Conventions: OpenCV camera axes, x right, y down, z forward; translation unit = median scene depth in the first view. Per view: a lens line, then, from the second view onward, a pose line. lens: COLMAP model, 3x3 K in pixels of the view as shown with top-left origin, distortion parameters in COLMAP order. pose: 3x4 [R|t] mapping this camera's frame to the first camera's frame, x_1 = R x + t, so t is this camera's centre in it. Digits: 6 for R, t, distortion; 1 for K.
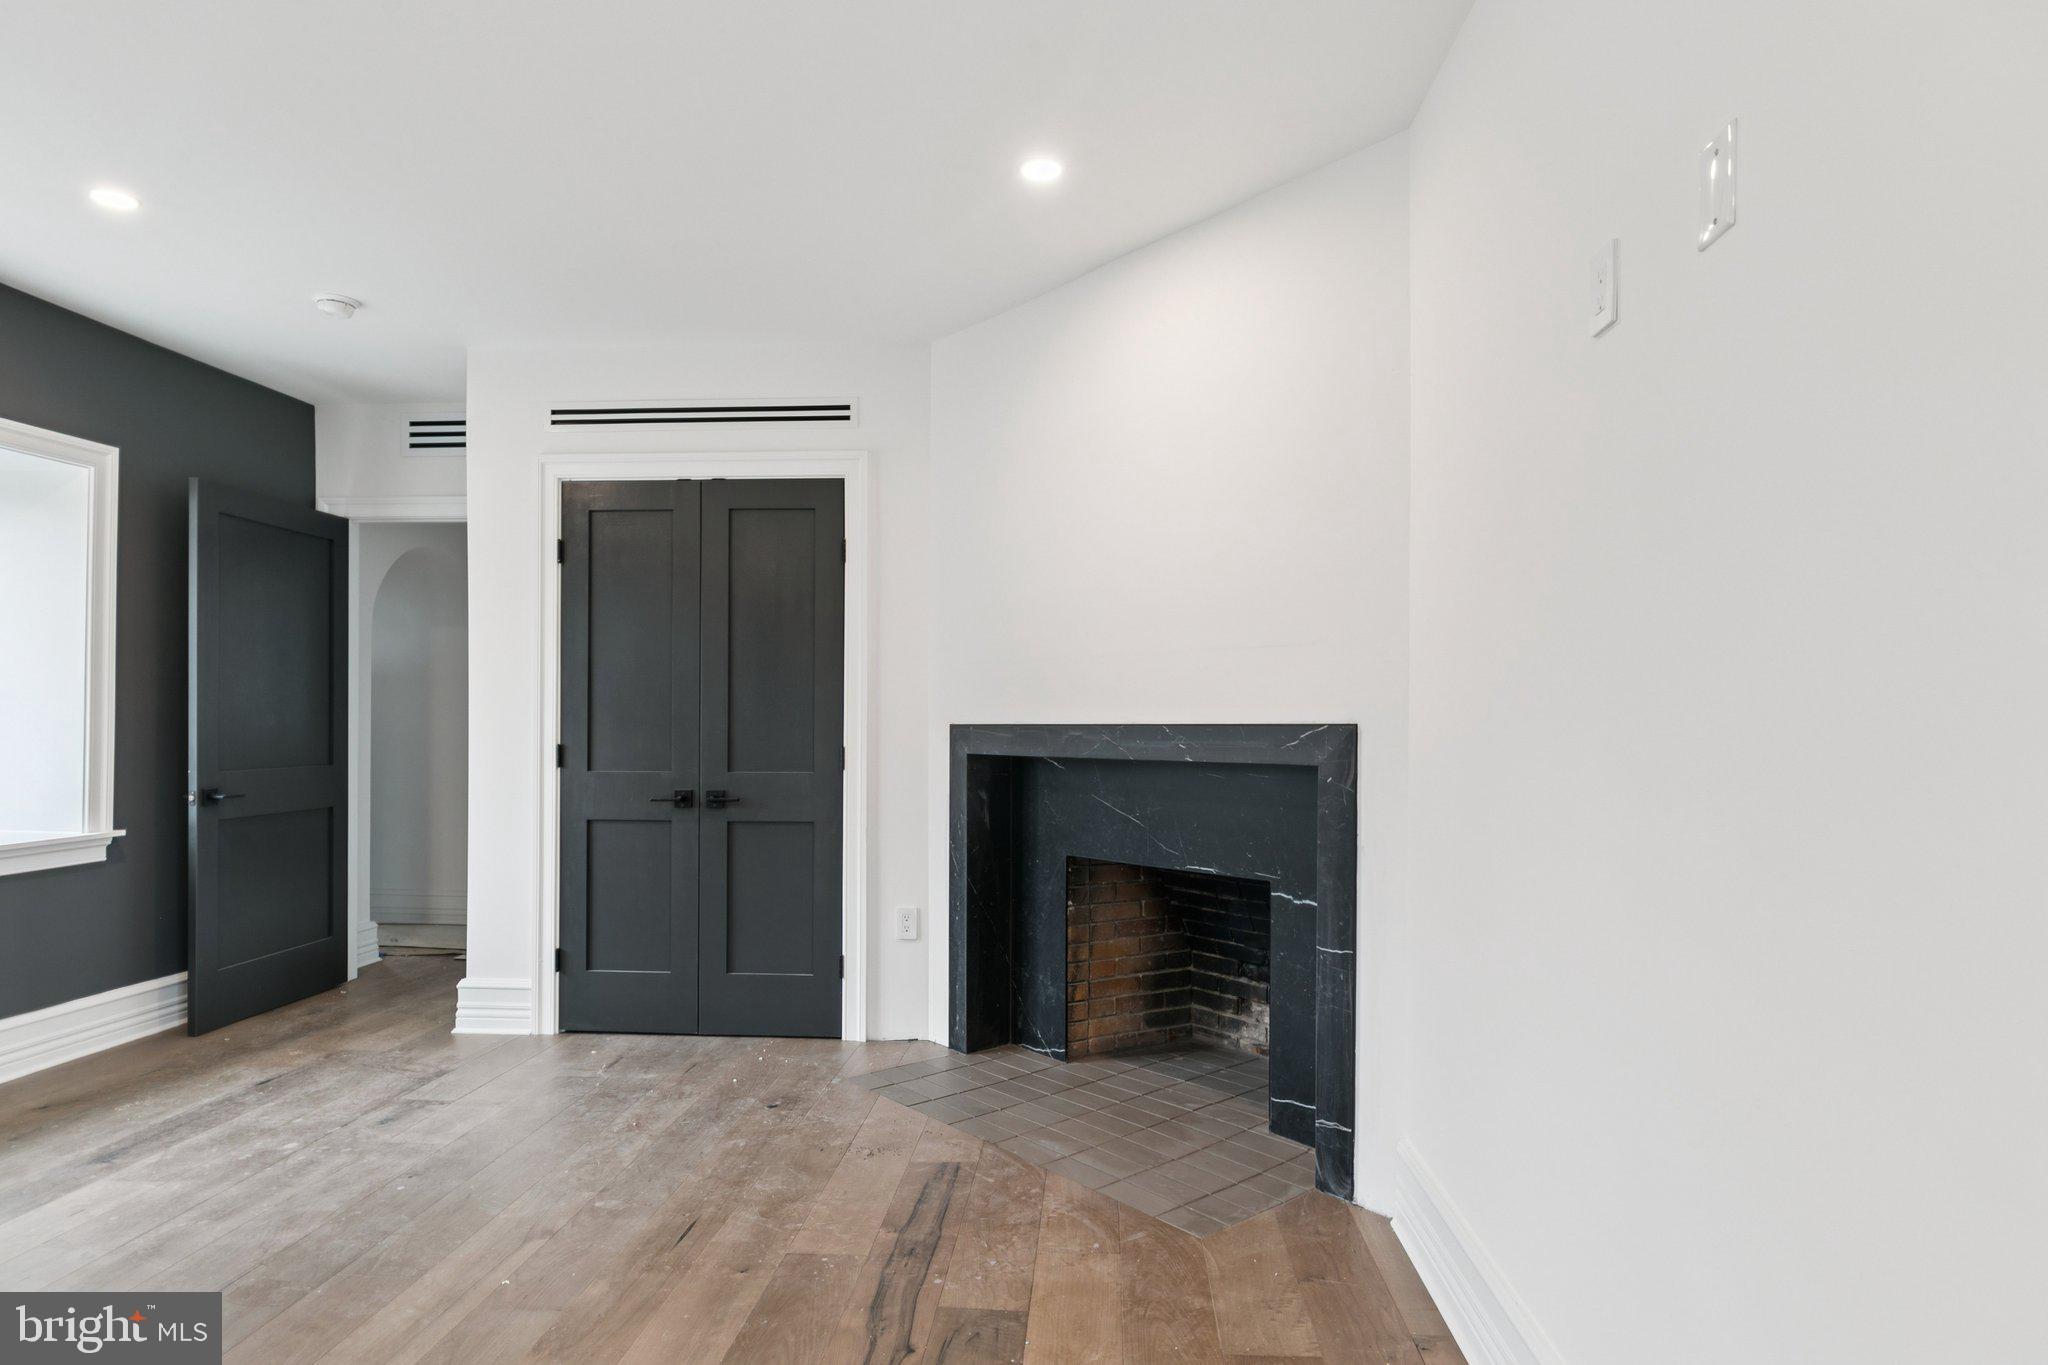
lens RADIAL K [[1144.4, 0, 1033.0], [0, 1144.4, 699.2], [0, 0, 1]] dist [0.003352, 0.000283]
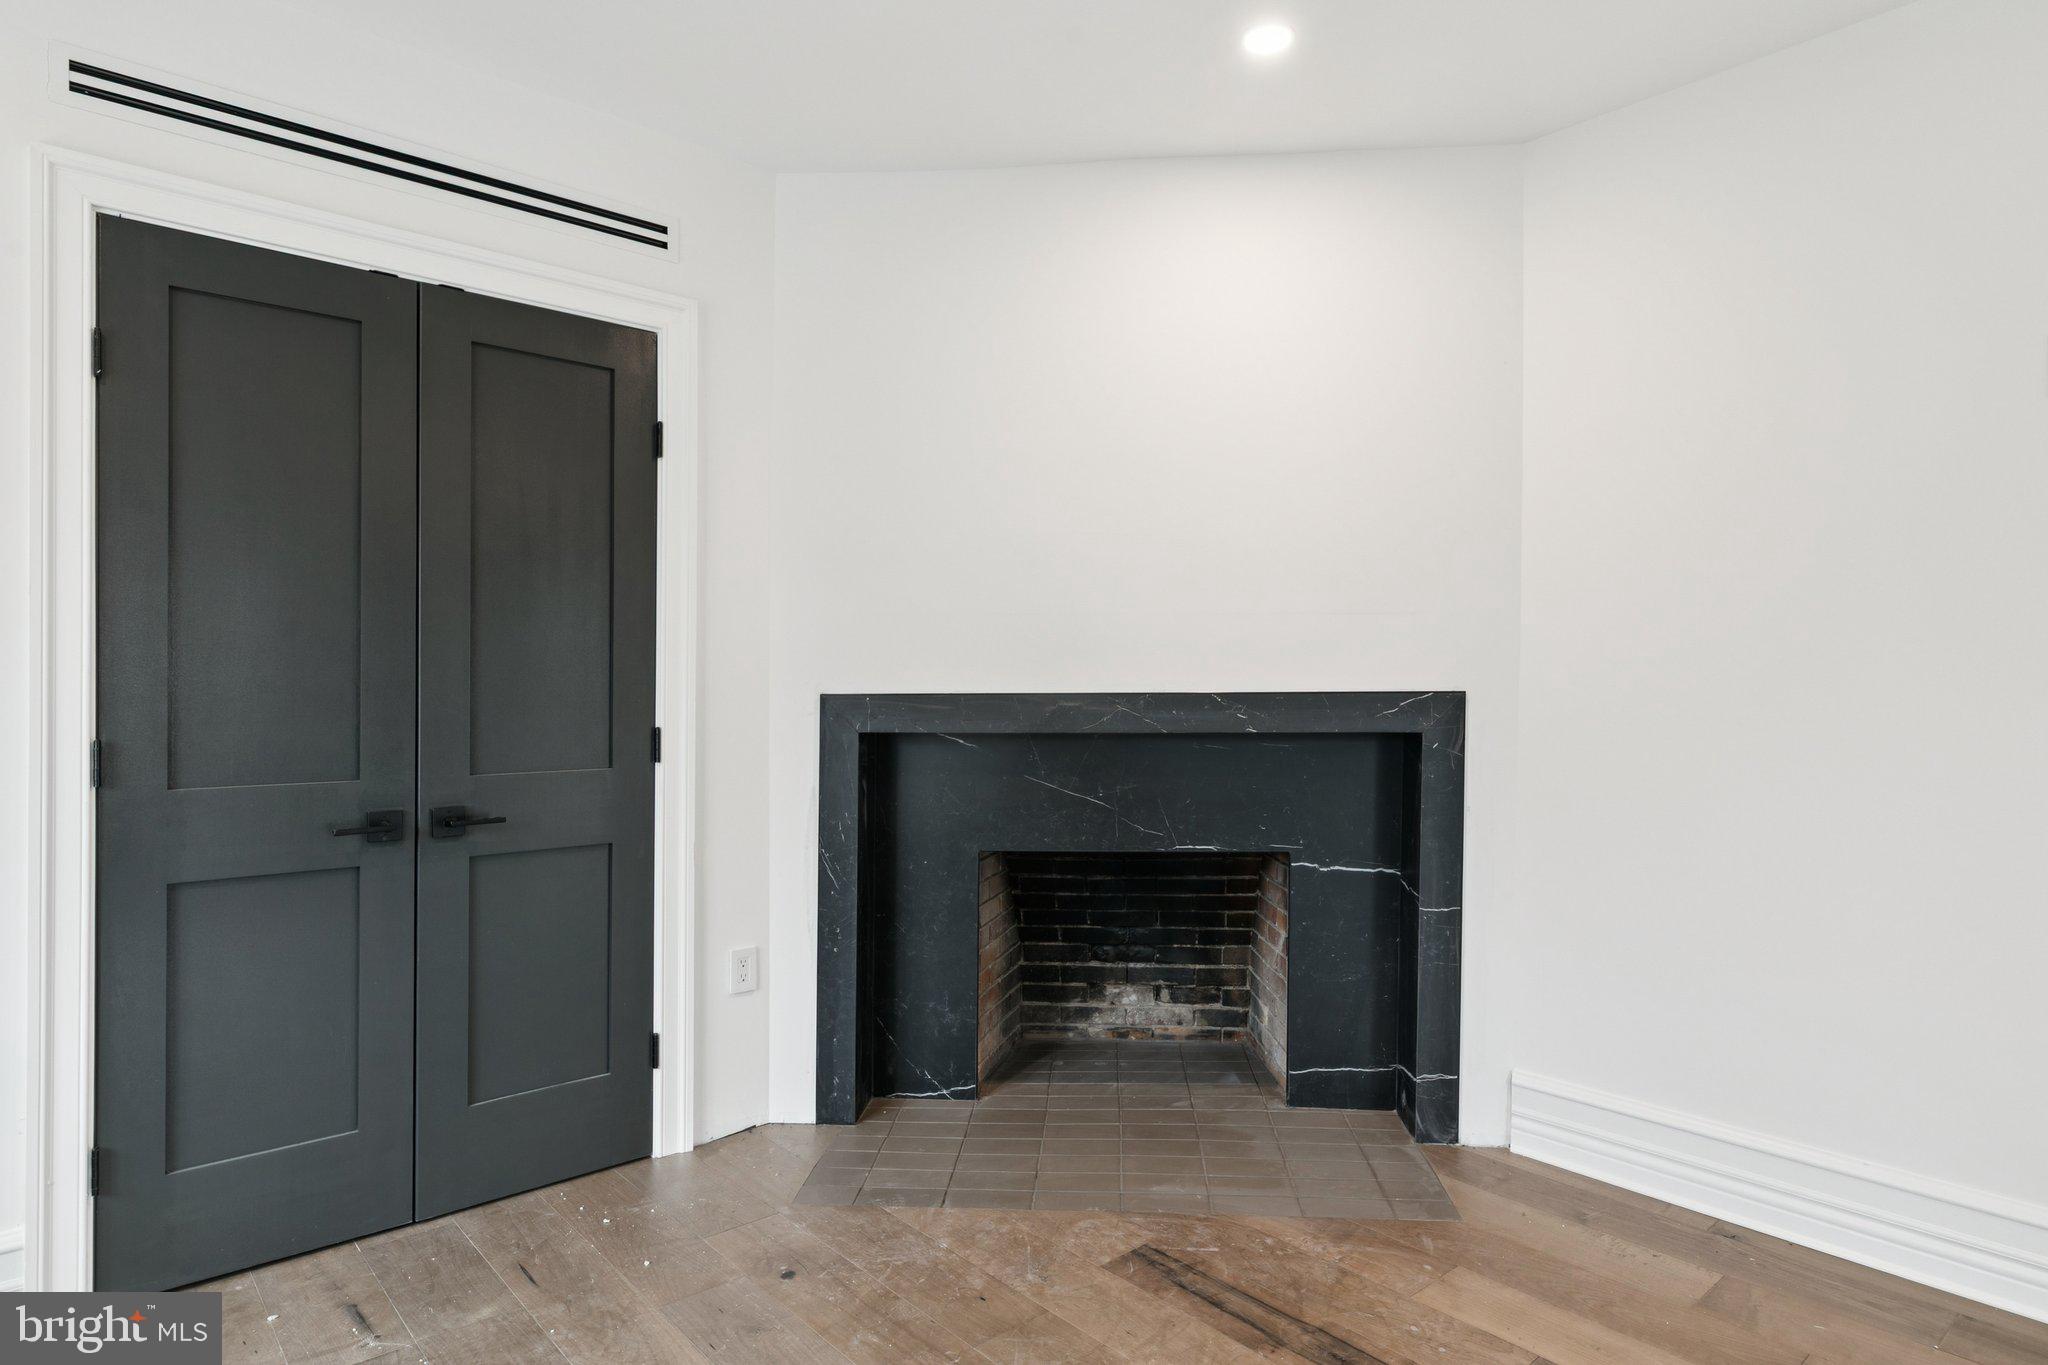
lens RADIAL K [[1144.4, 0, 1033.2], [0, 1144.4, 678.3], [0, 0, 1]] dist [0.003352, 0.000283]
pose [[0.695543, 0.002696, 0.718480, -0.532543], [-0.012465, 0.999888, 0.008314, 0.003816], [-0.718377, -0.014738, 0.695498, 0.390476]]
